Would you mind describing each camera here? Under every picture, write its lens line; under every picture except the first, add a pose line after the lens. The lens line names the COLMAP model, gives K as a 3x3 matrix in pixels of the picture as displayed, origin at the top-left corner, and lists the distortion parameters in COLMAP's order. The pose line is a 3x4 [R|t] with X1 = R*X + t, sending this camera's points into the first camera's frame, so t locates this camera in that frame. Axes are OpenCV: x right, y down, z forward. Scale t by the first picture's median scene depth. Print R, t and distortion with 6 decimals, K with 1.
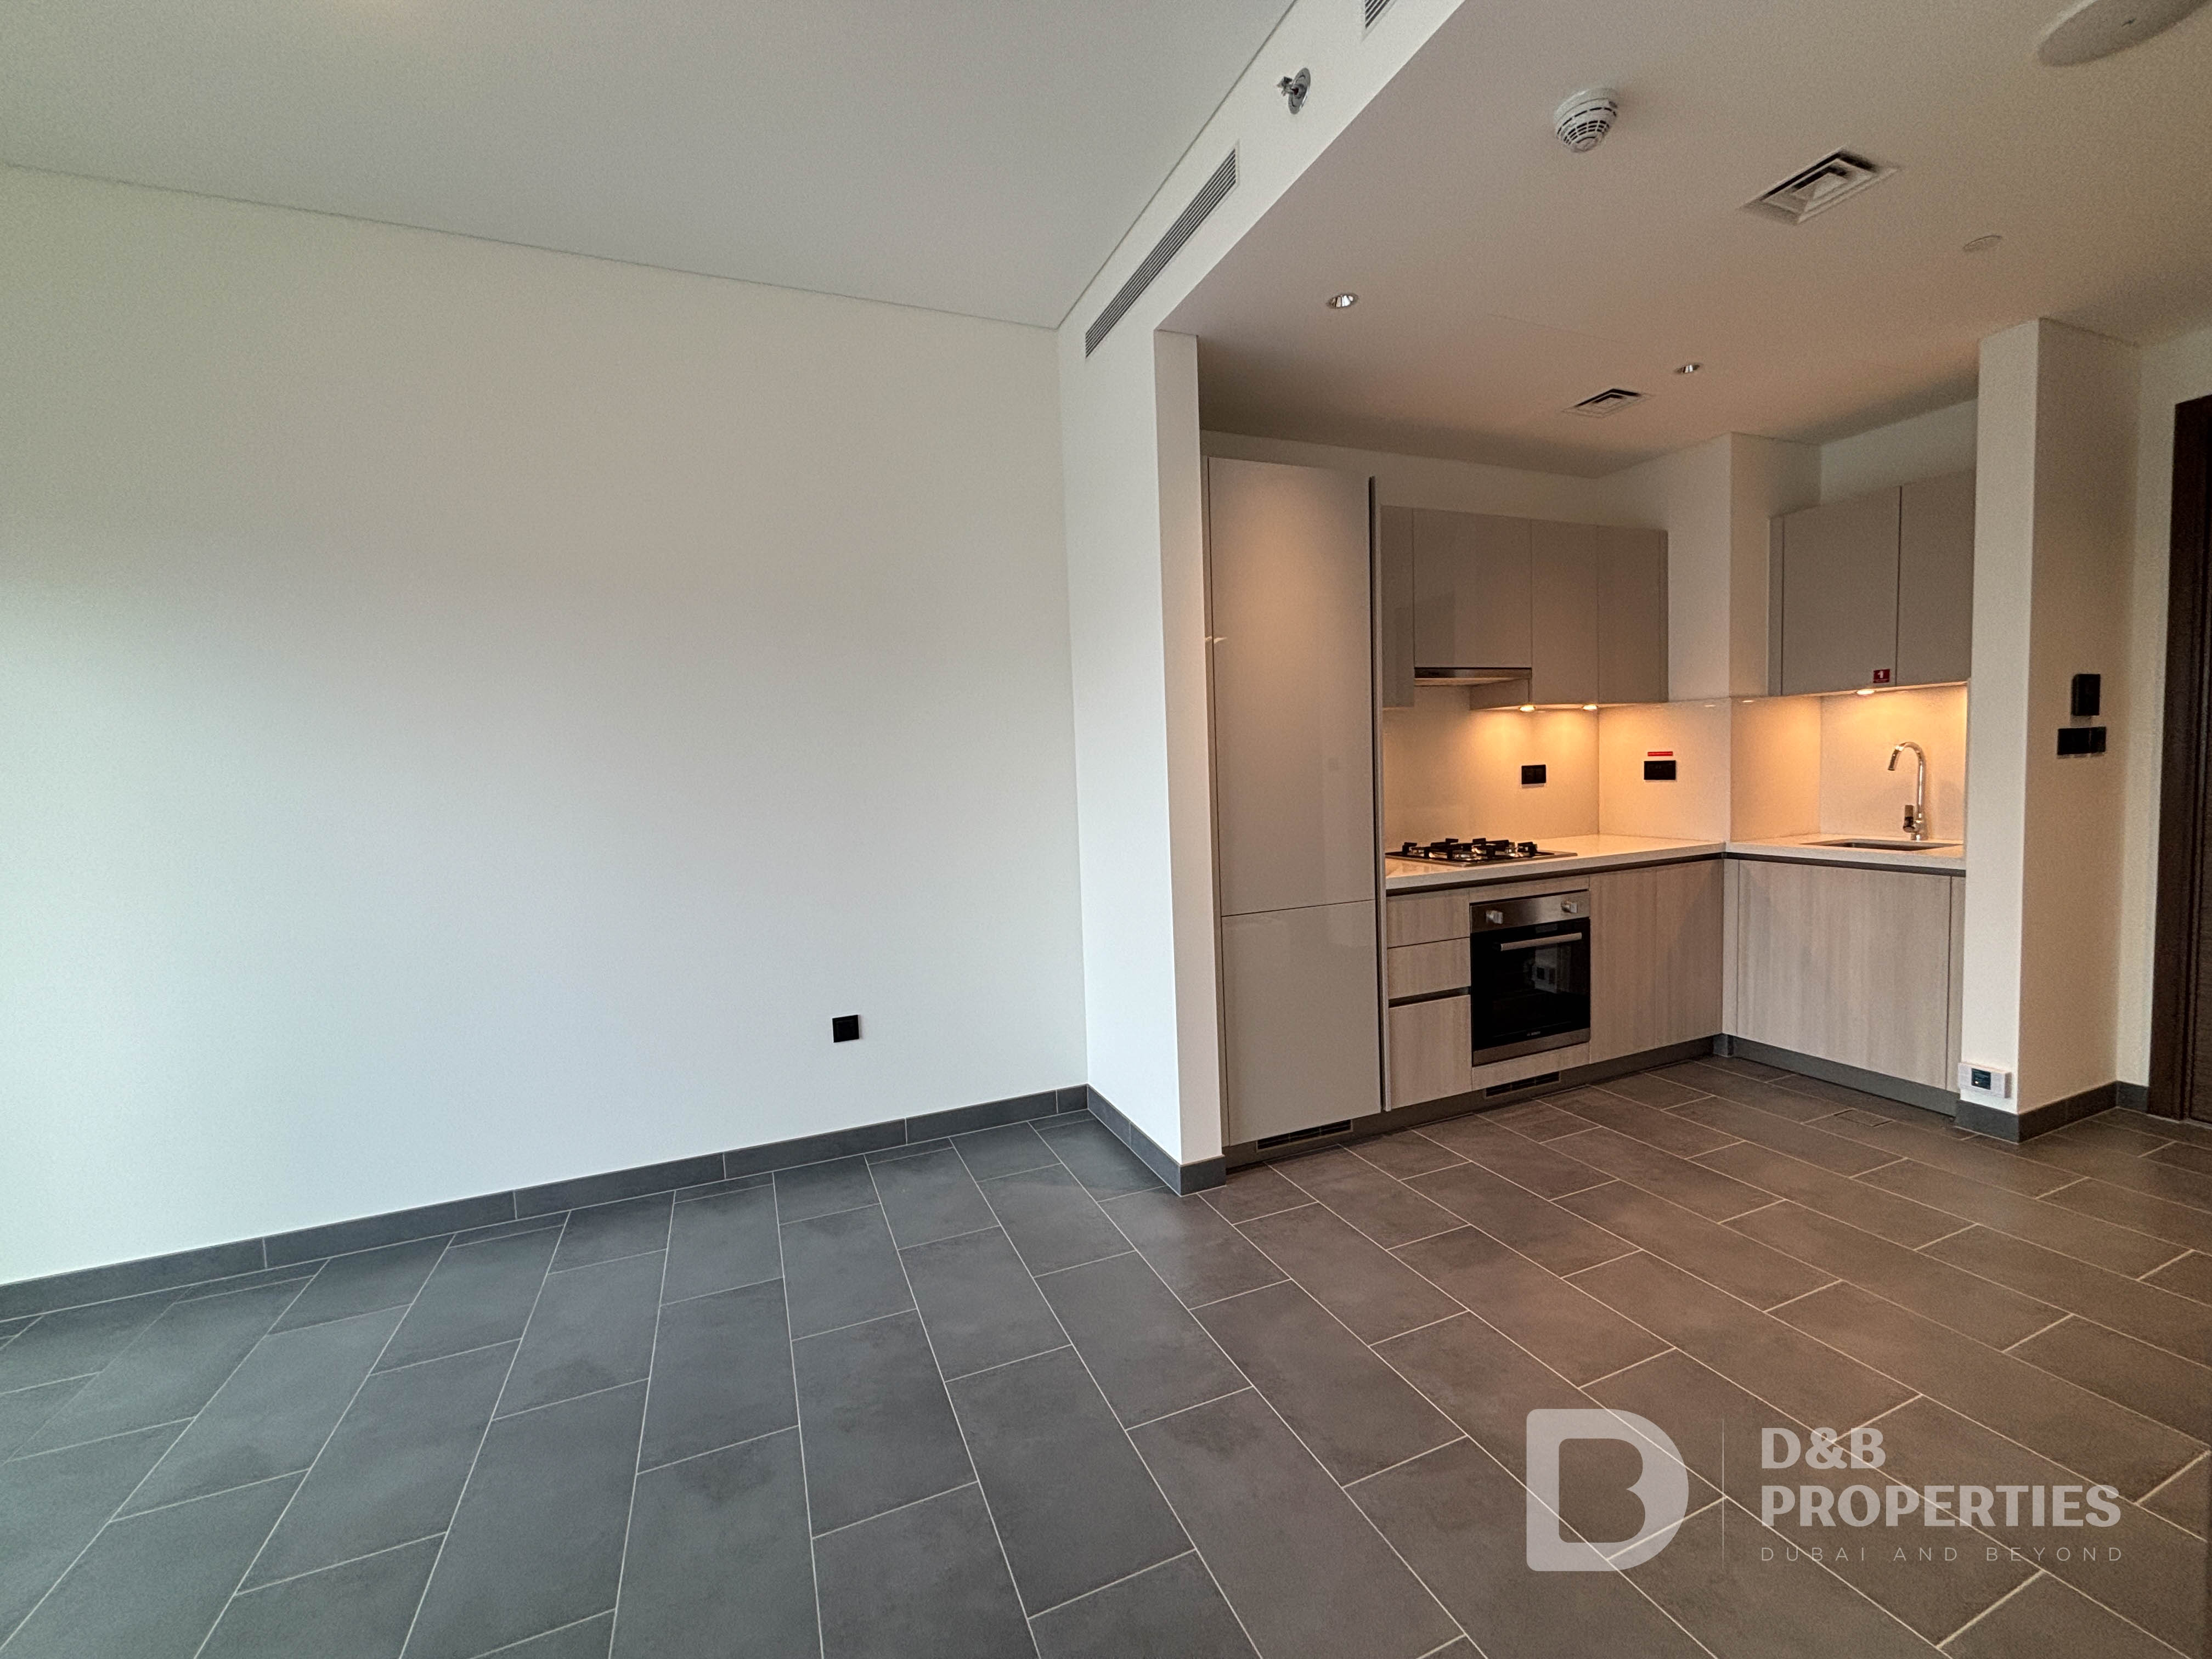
lens RADIAL K [[896.2, 0, 1117.2], [0, 896.2, 820.8], [0, 0, 1]] dist [-0.000743, -0.000047]
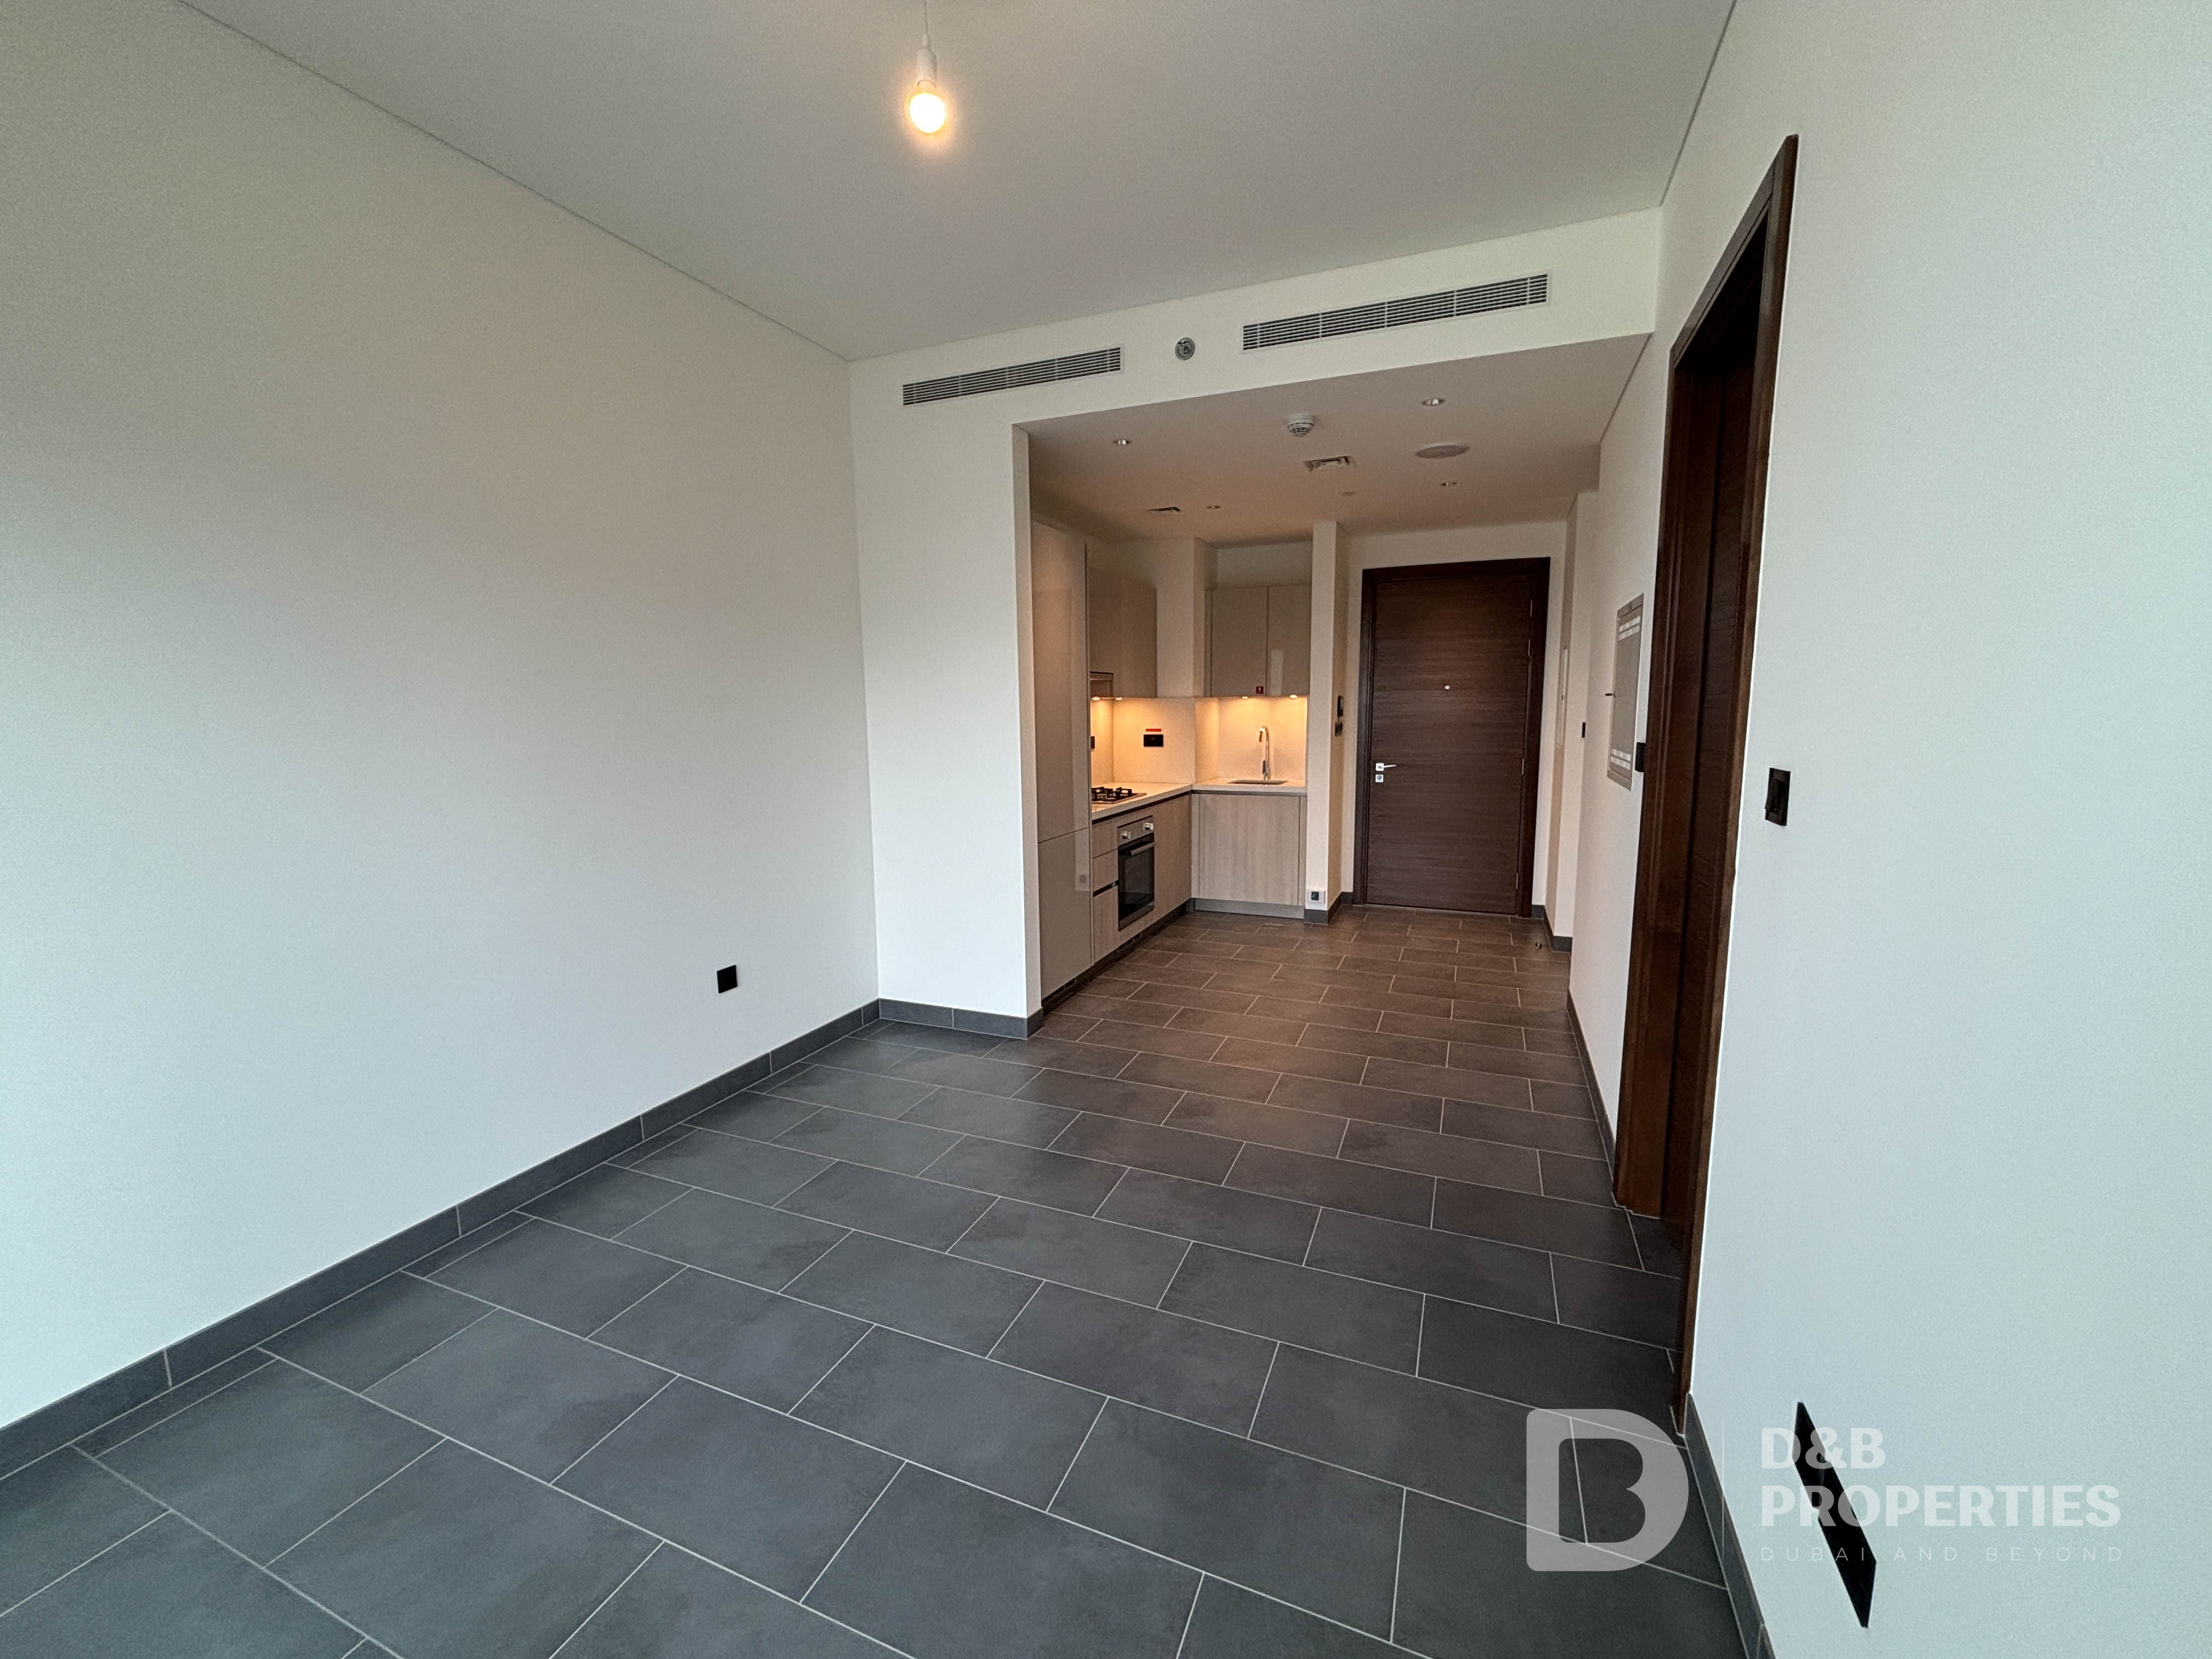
lens RADIAL K [[878.2, 0, 1099.9], [0, 878.2, 825.6], [0, 0, 1]] dist [0.015286, -0.007954]
pose [[0.719245, -0.065152, 0.691695, -0.683465], [0.030185, 0.997584, 0.062578, -0.007289], [-0.694101, -0.024130, 0.719473, -0.076185]]
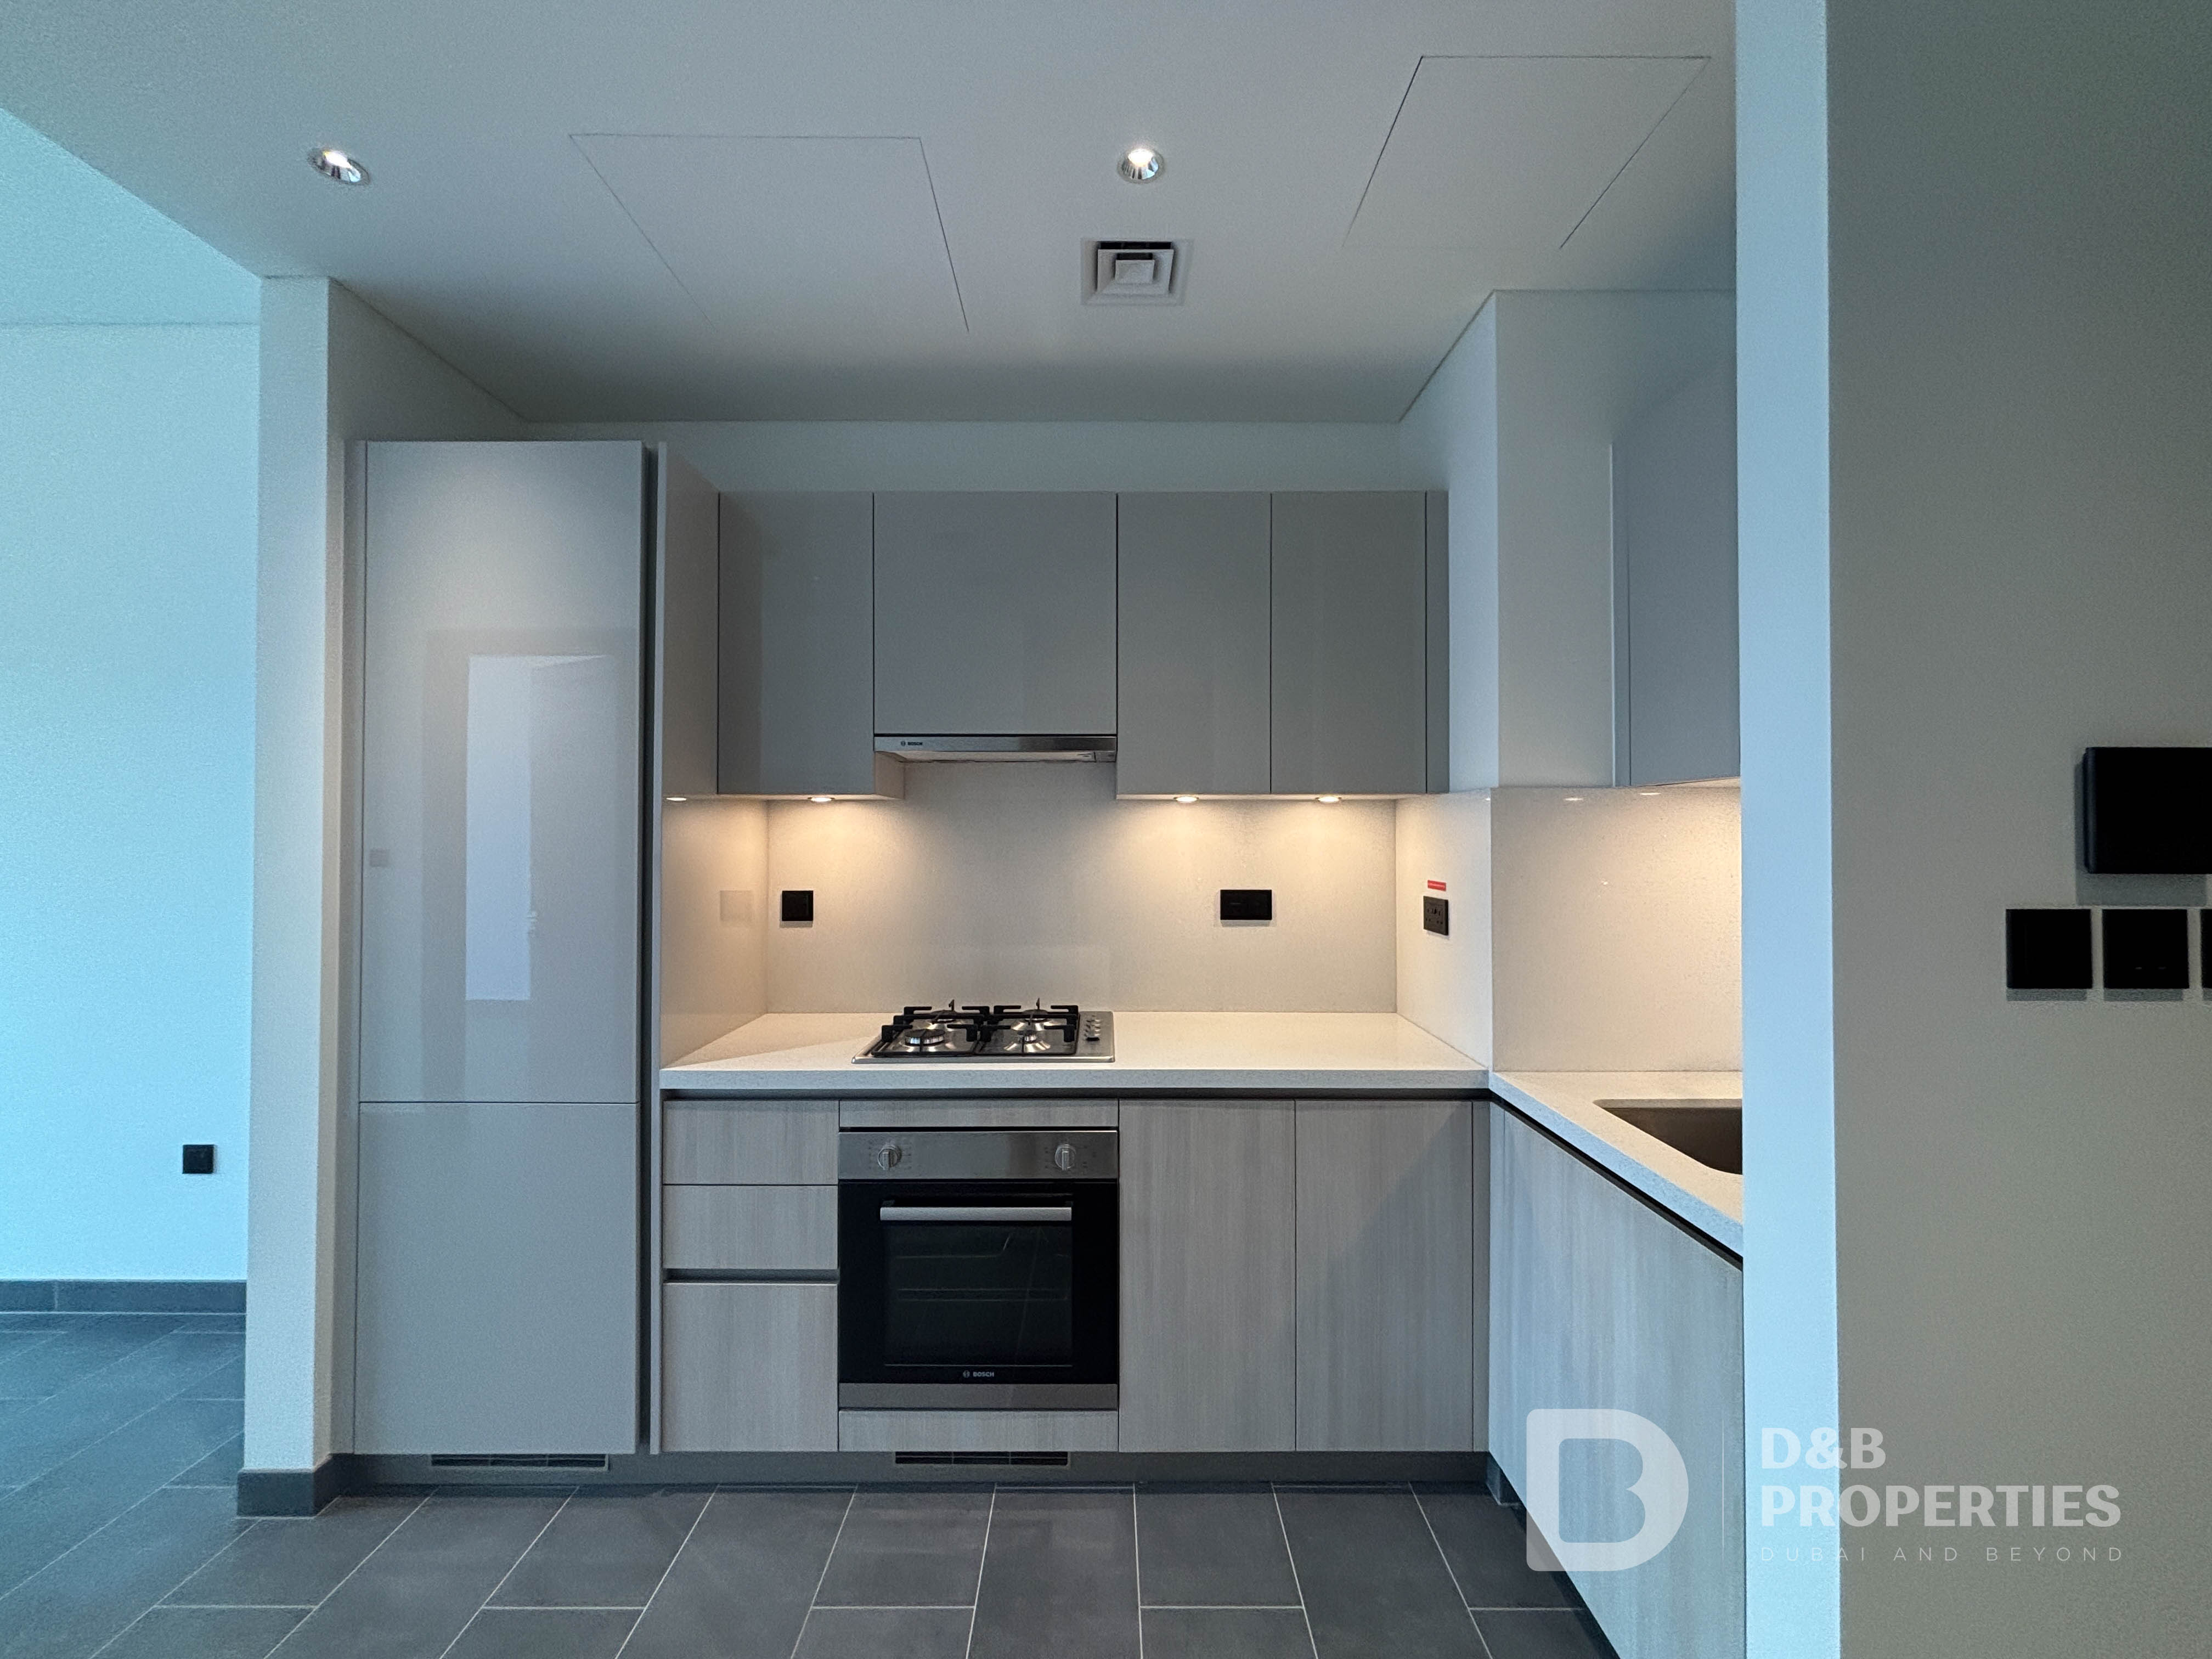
lens RADIAL K [[896.2, 0, 1117.2], [0, 896.2, 820.8], [0, 0, 1]] dist [-0.000743, -0.000047]
pose [[0.920536, 0.031581, -0.389379, 0.789323], [-0.058873, 0.996558, -0.058354, -0.087098], [0.386196, 0.076641, 0.919227, 0.508247]]
